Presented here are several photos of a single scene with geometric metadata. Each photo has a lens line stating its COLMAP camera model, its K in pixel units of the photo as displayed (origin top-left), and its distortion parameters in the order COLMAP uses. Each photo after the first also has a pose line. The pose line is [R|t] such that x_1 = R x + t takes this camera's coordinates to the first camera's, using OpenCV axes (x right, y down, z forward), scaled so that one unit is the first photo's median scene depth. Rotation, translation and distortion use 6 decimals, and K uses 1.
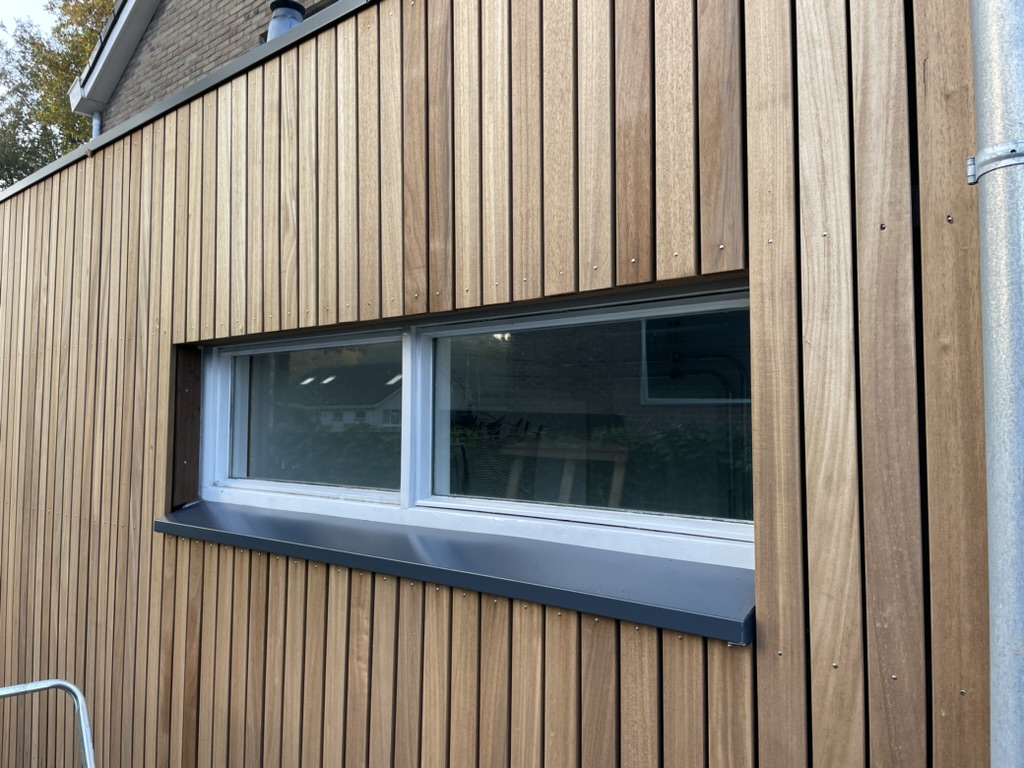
lens RADIAL K [[785.4, 0, 514.5], [0, 785.4, 366.3], [0, 0, 1]] dist [0.076537, -0.112550]
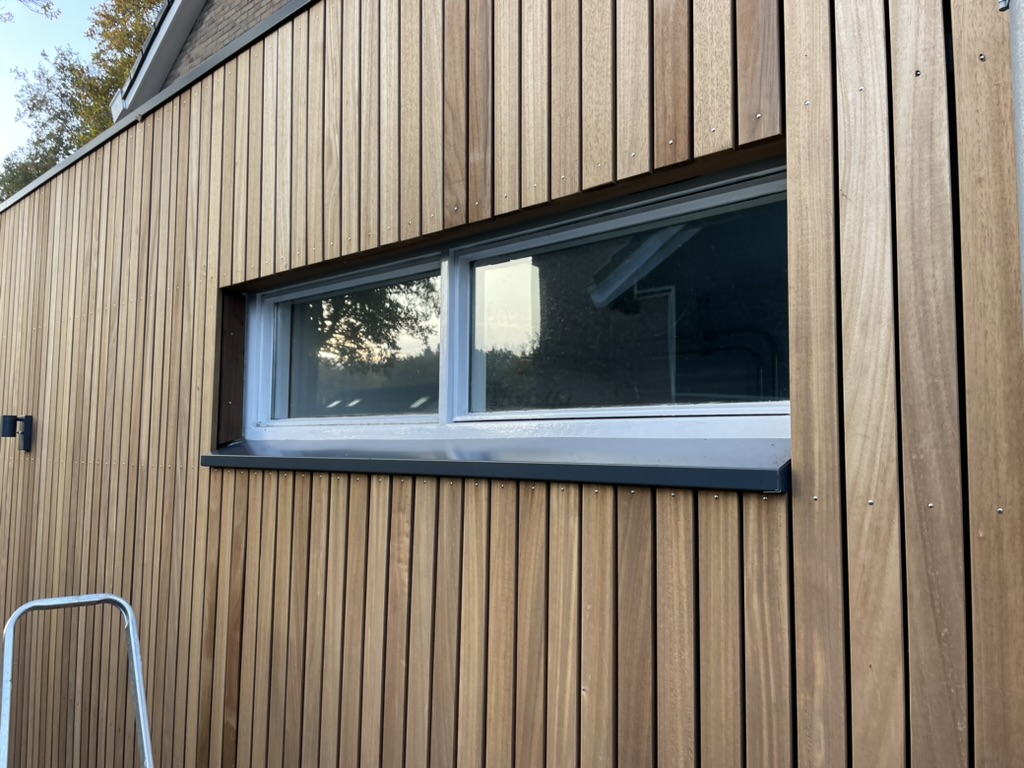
lens RADIAL K [[785.4, 0, 502.8], [0, 785.4, 384.8], [0, 0, 1]] dist [0.076537, -0.112550]
pose [[0.998988, 0.003997, -0.044809, -0.017677], [-0.004615, 0.999895, -0.013708, 0.170641], [0.044750, 0.013901, 0.998902, -0.031758]]
